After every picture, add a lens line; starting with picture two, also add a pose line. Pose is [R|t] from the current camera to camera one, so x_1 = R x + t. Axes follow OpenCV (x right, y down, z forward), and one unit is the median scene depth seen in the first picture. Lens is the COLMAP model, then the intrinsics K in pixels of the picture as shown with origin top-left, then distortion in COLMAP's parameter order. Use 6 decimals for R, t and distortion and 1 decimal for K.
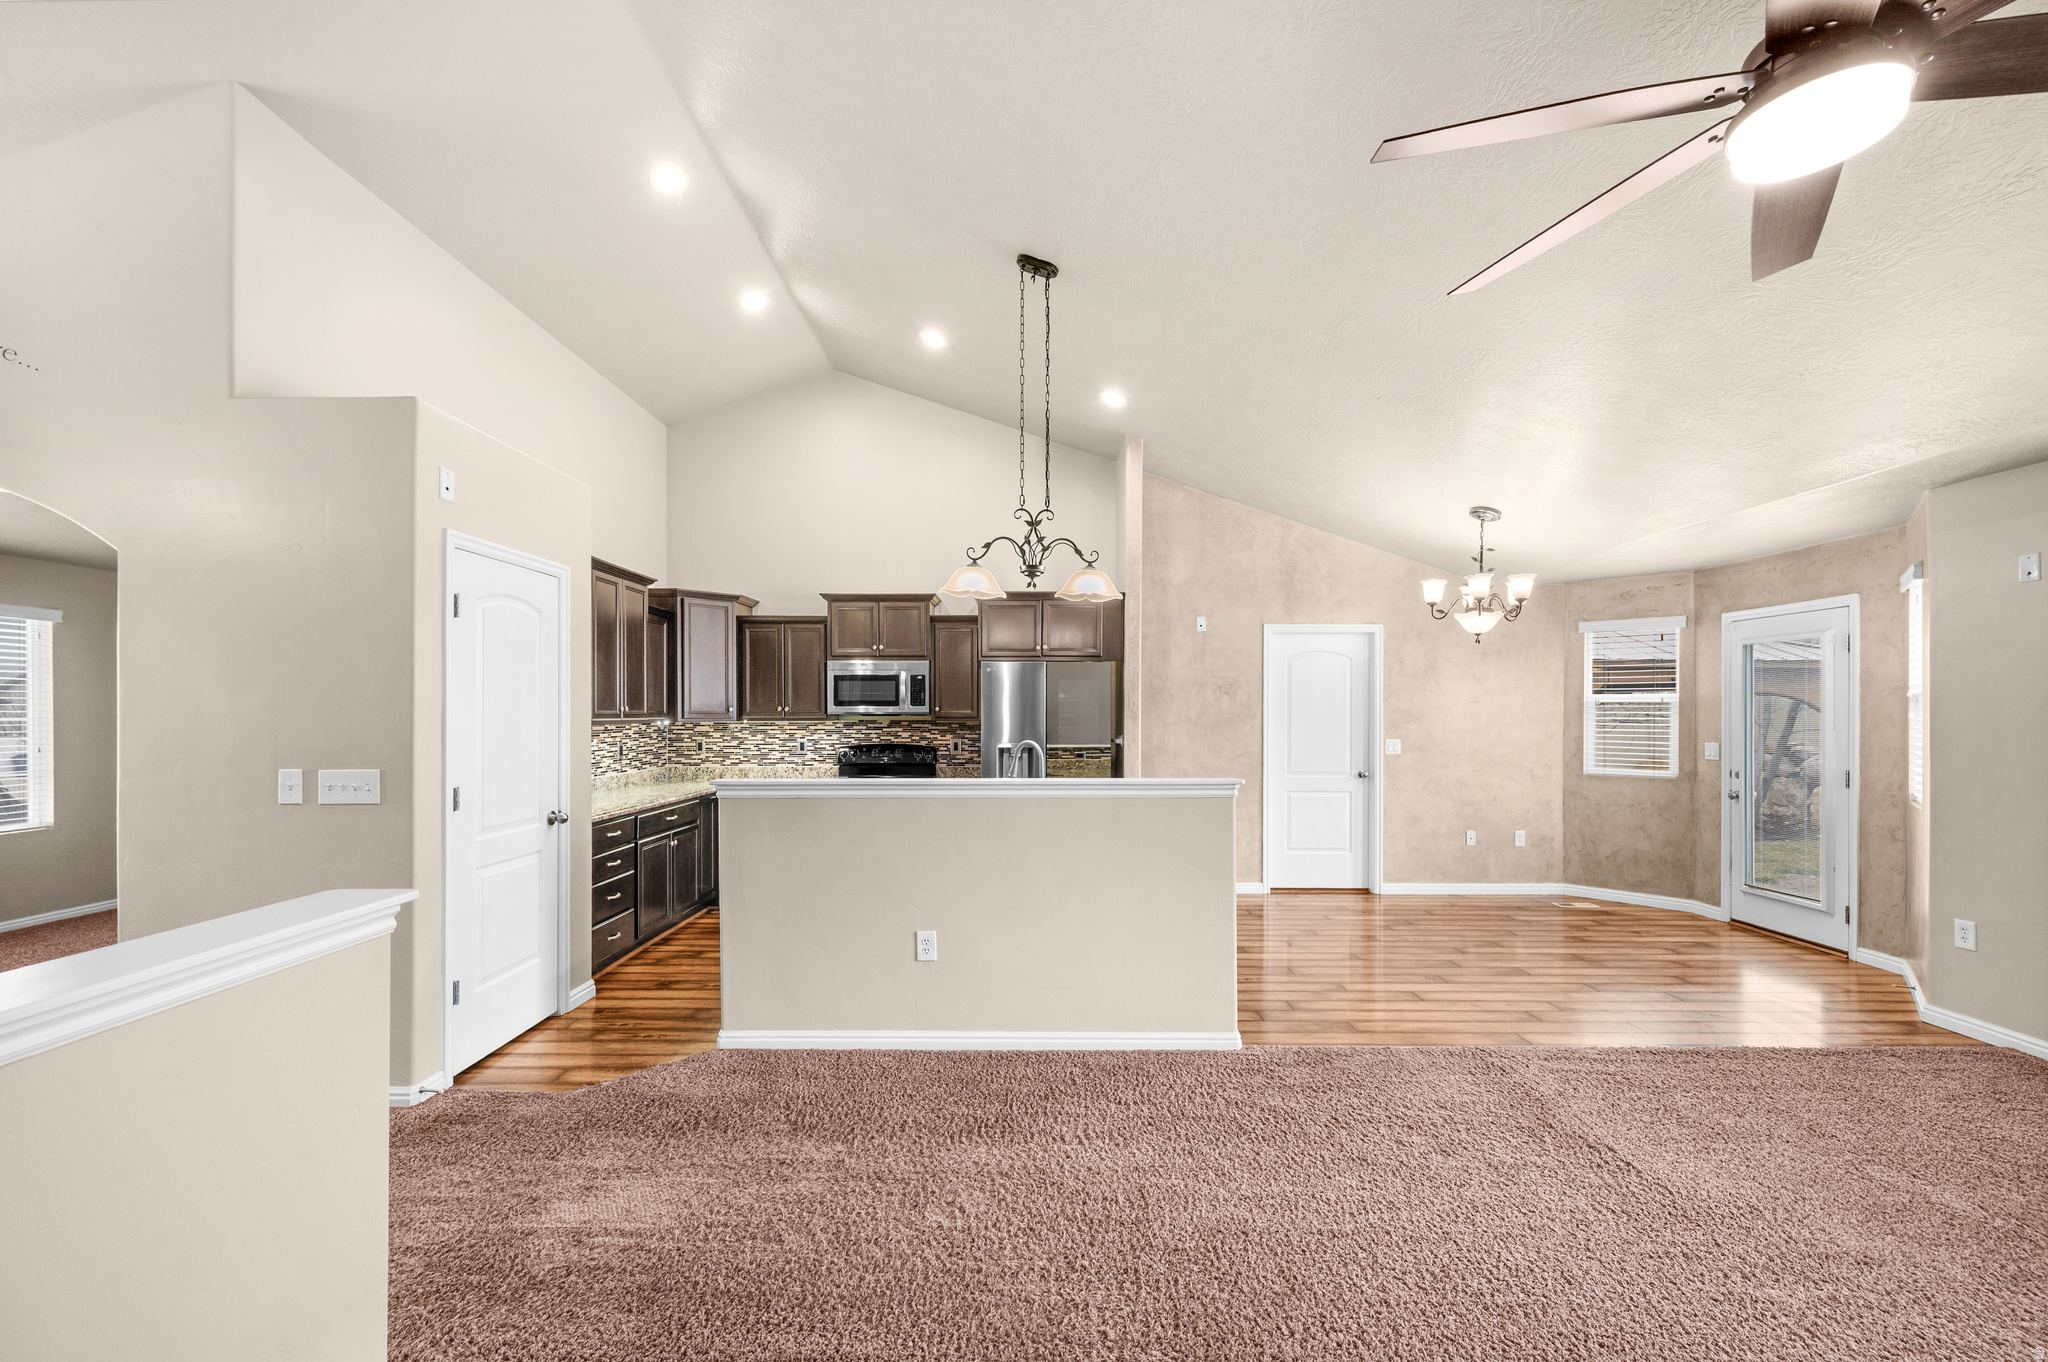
lens RADIAL K [[827.2, 0, 1005.4], [0, 827.2, 713.2], [0, 0, 1]] dist [-0.000901, -0.000012]
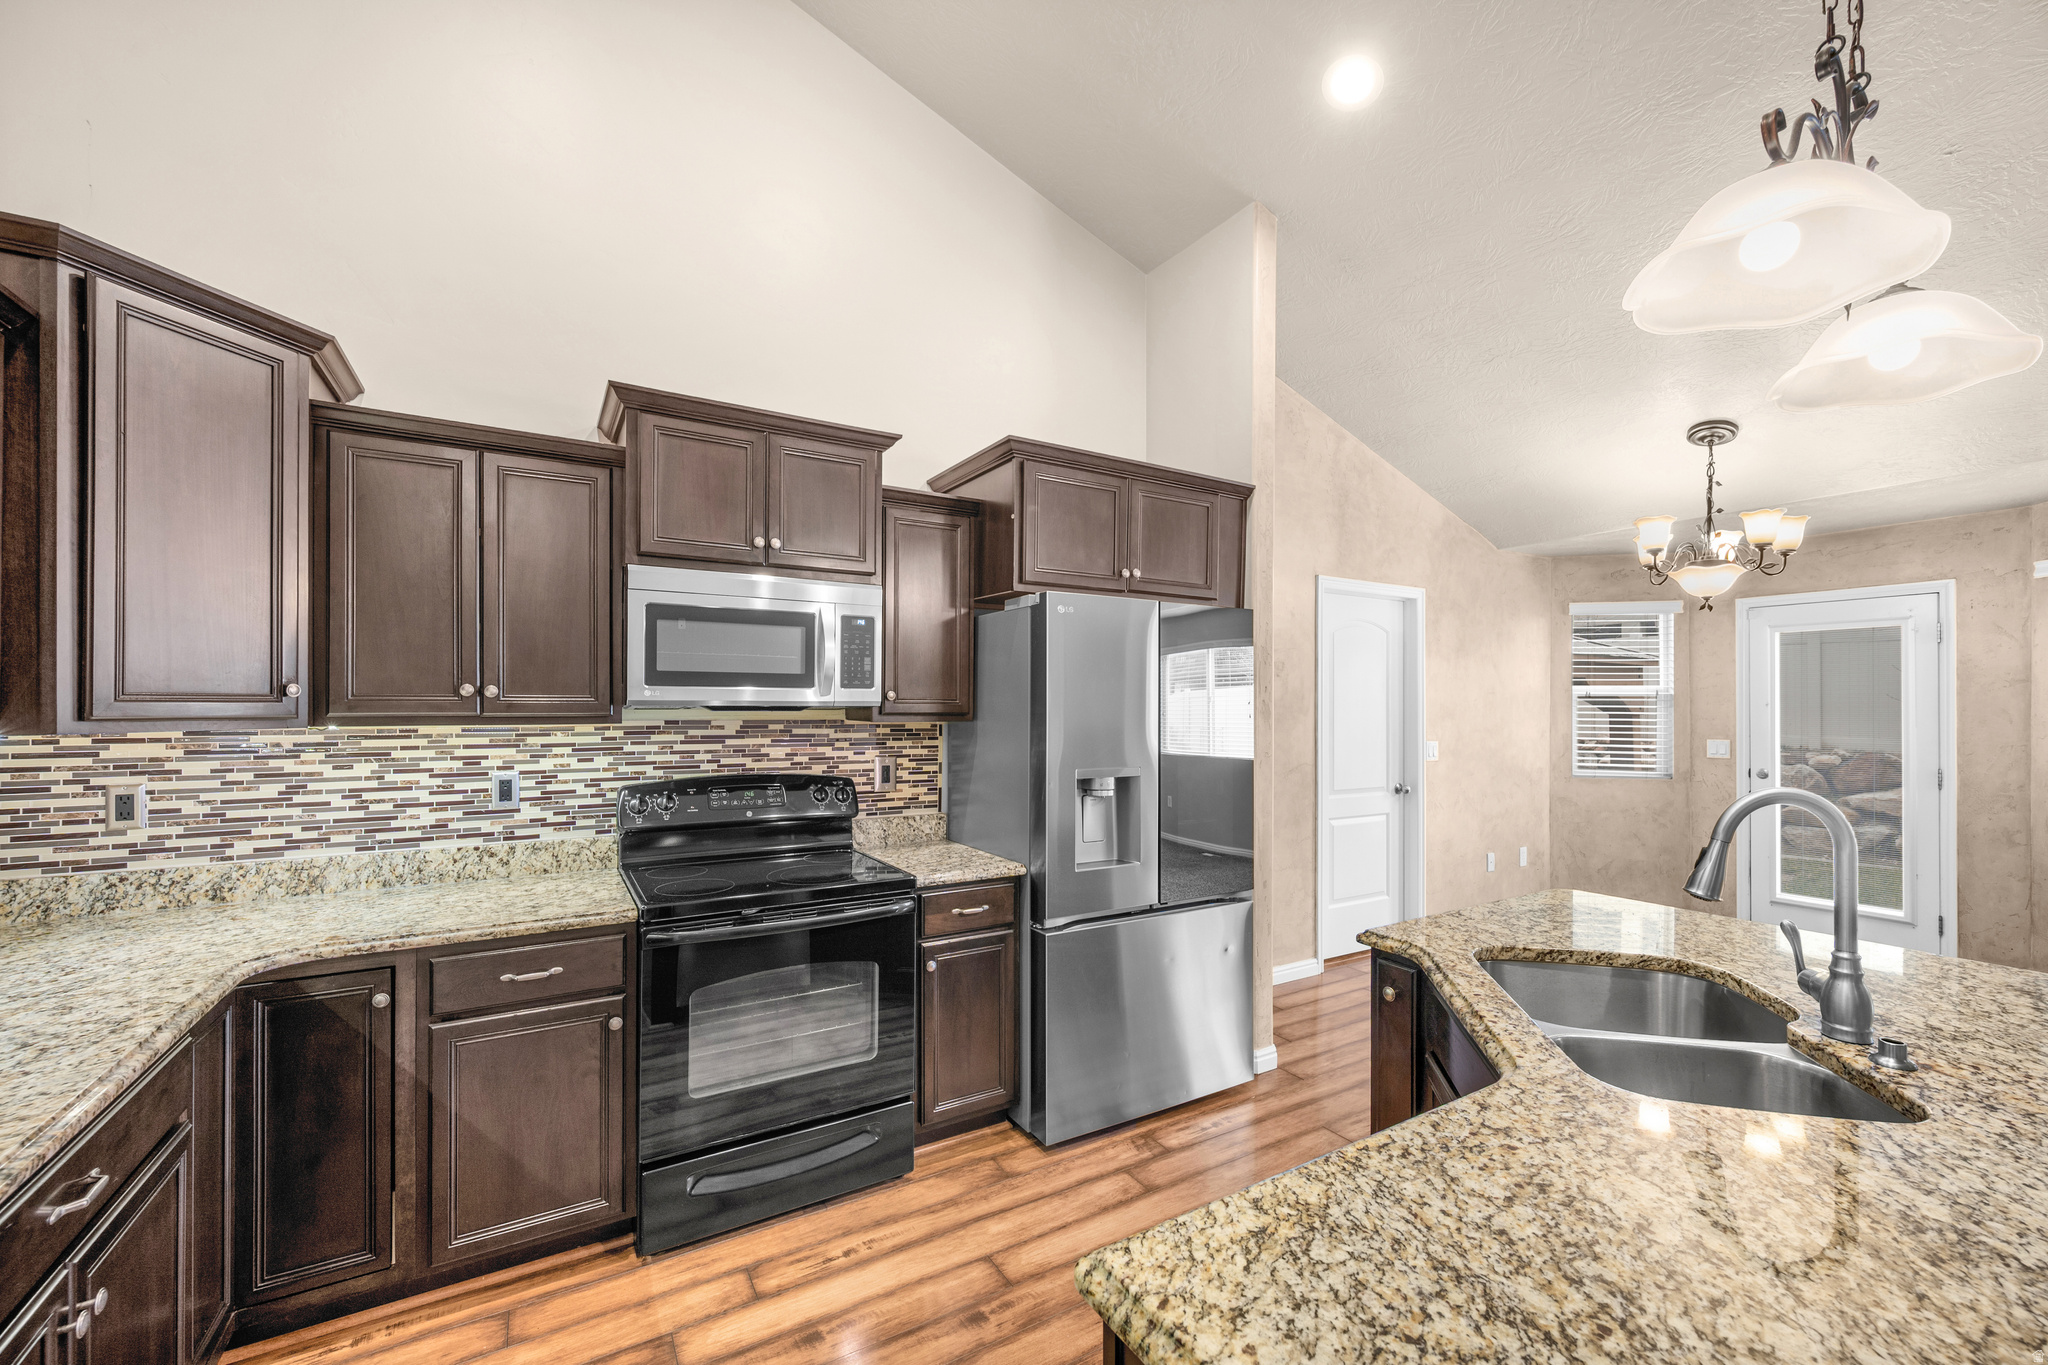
lens RADIAL K [[823.1, 0, 1021.5], [0, 823.1, 701.7], [0, 0, 1]] dist [-0.003594, 0.001031]
pose [[0.845252, 0.005509, 0.534340, -0.264889], [-0.002553, 0.999977, -0.006271, 0.001022], [-0.534362, 0.003937, 0.845246, 0.589733]]
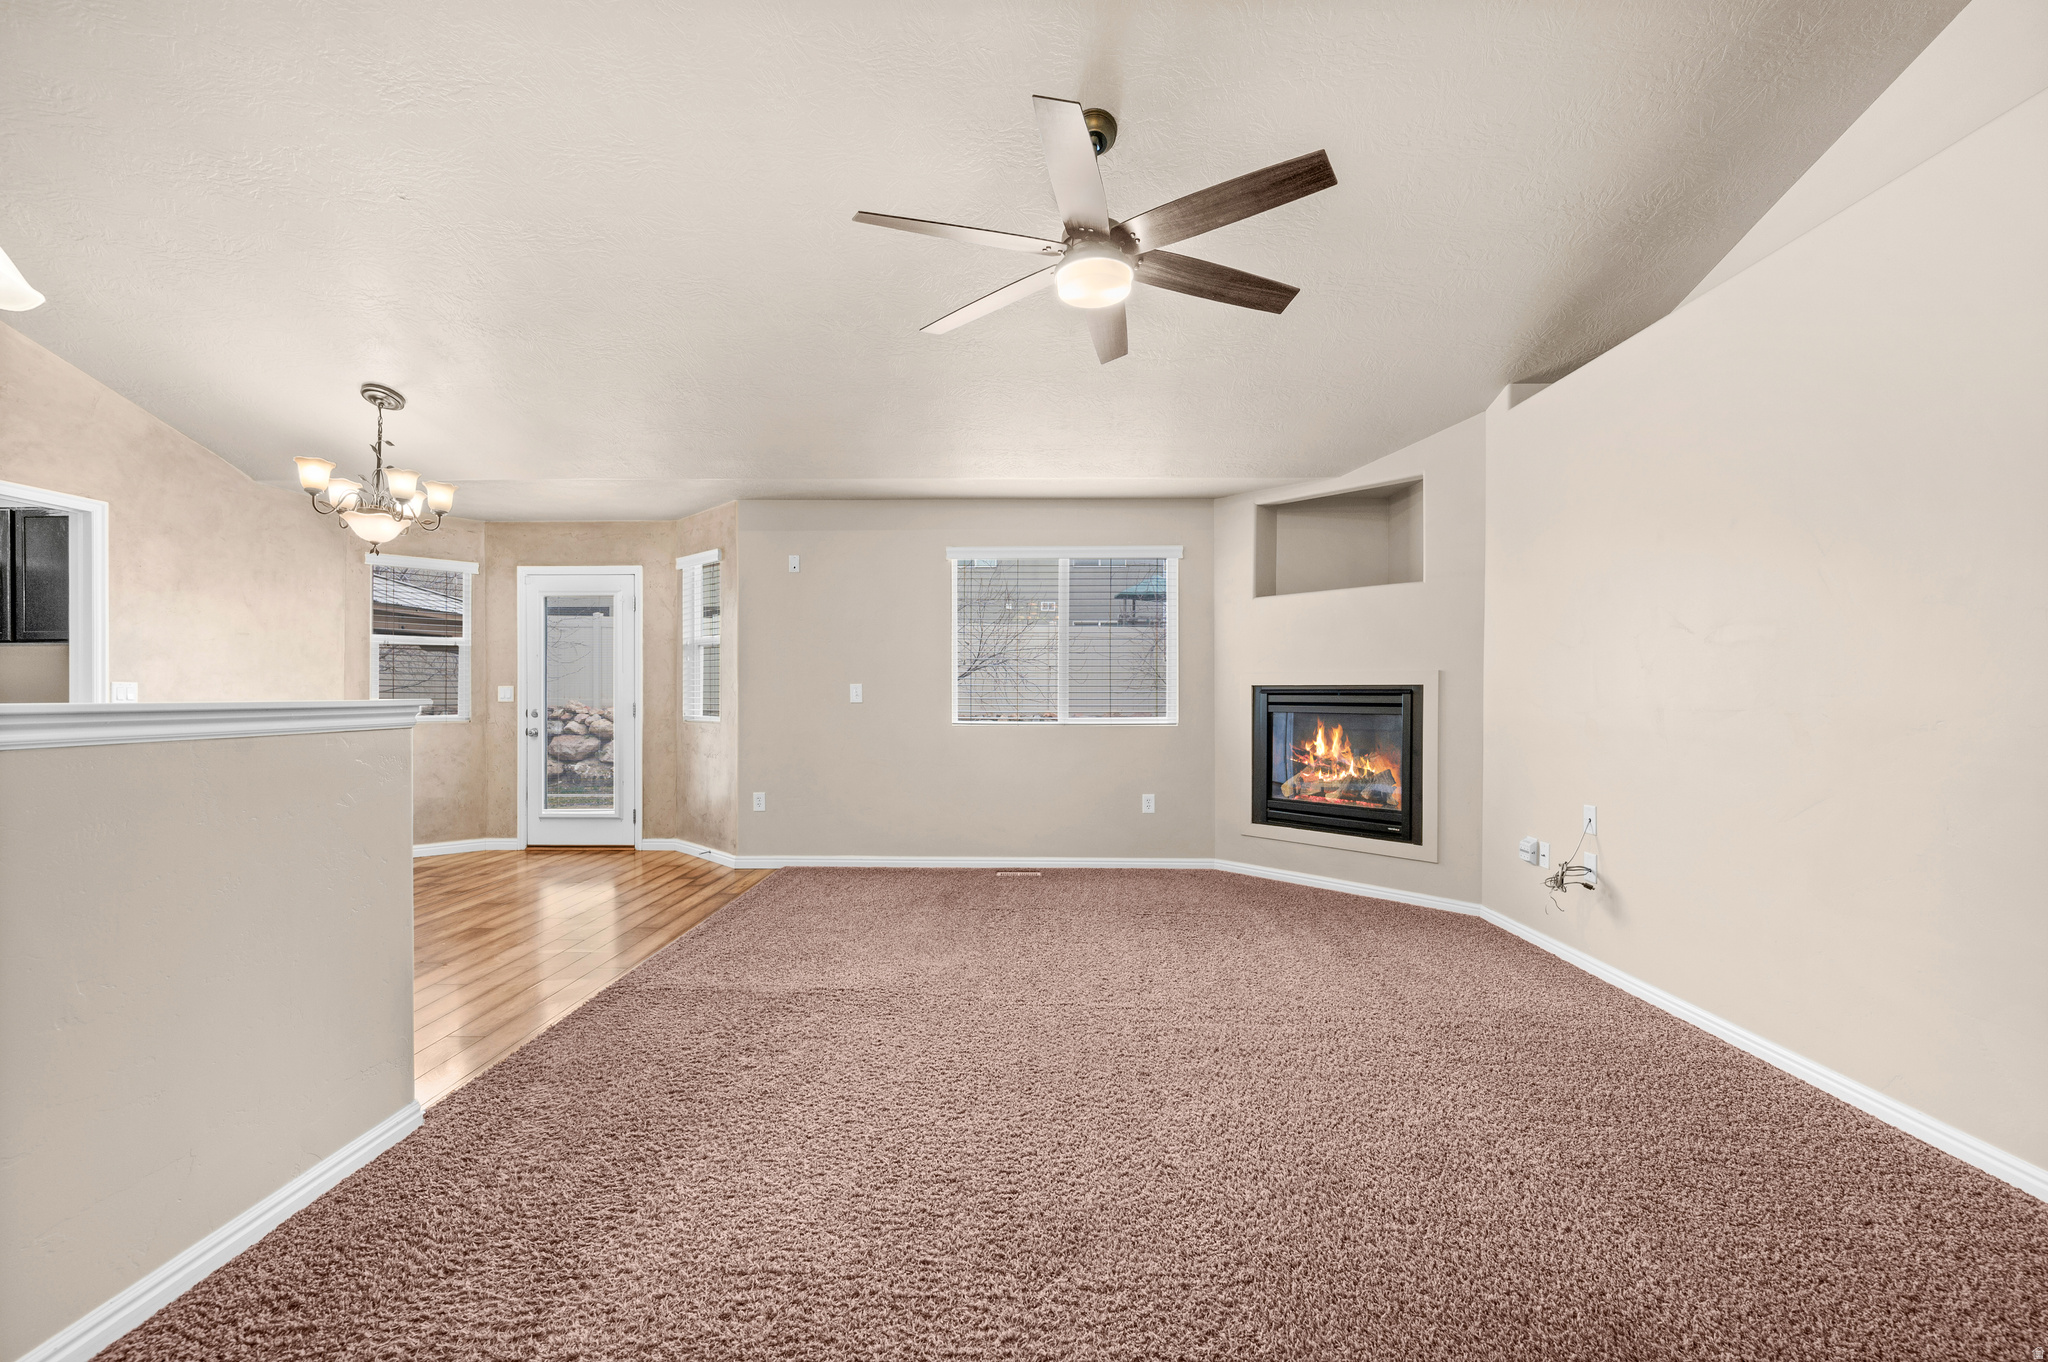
lens RADIAL K [[827.2, 0, 1039.9], [0, 827.2, 698.0], [0, 0, 1]] dist [-0.000901, -0.000012]
pose [[-0.013846, -0.003671, 0.999897, -0.203097], [-0.000843, 0.999993, 0.003659, 0.042985], [-0.999904, -0.000793, -0.013849, 0.299465]]
